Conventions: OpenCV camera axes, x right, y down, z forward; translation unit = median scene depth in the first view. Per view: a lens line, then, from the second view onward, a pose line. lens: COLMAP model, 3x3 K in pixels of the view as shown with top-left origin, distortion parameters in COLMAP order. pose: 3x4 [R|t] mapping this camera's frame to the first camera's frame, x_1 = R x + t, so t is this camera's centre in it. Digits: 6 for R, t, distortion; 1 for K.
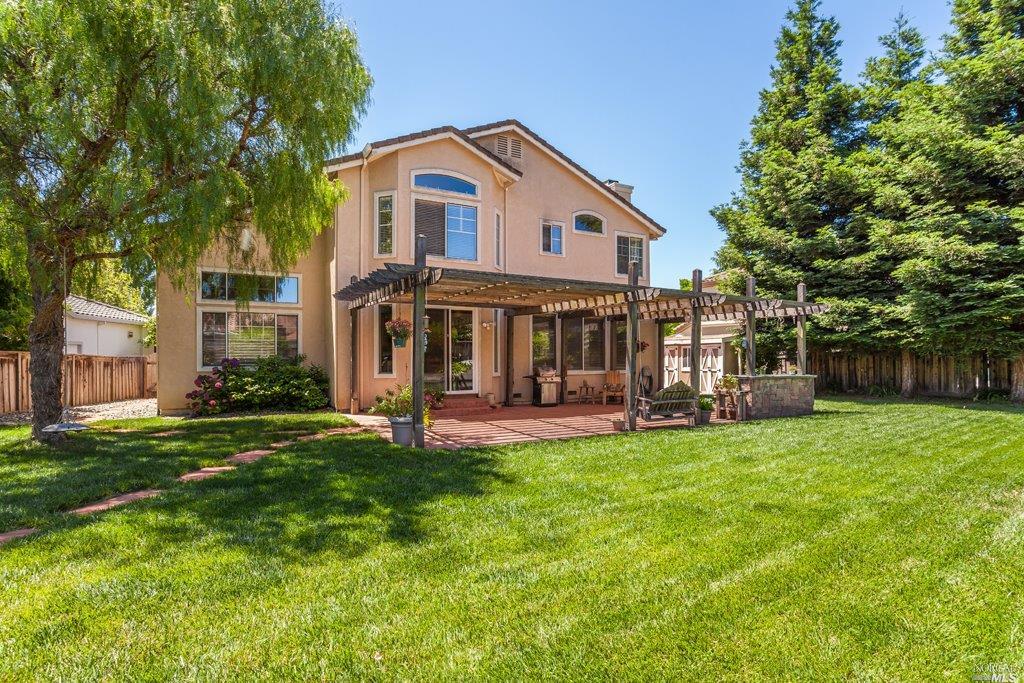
lens RADIAL K [[500.4, 0, 512.0], [0, 500.4, 341.5], [0, 0, 1]] dist [-0.000016, 0.000009]
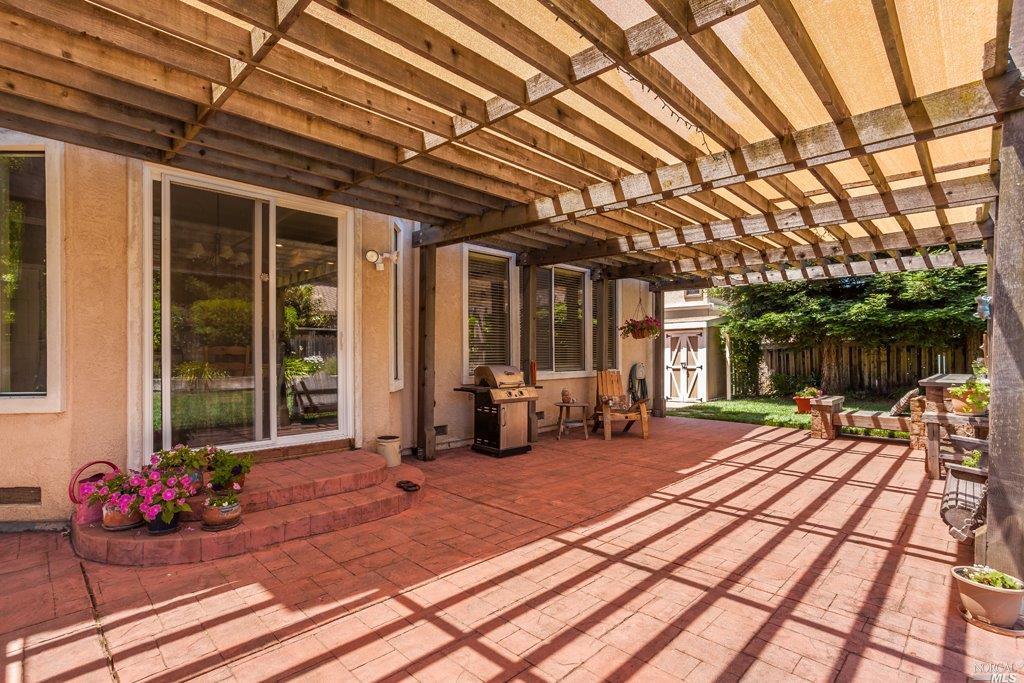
lens RADIAL K [[524.8, 0, 512.0], [0, 524.8, 341.5], [0, 0, 1]] dist [-0.001153, -0.000118]
pose [[0.960648, 0.001635, 0.277765, -0.058165], [-0.003316, 0.999979, 0.005582, 0.026111], [-0.277750, -0.006283, 0.960633, 0.540277]]
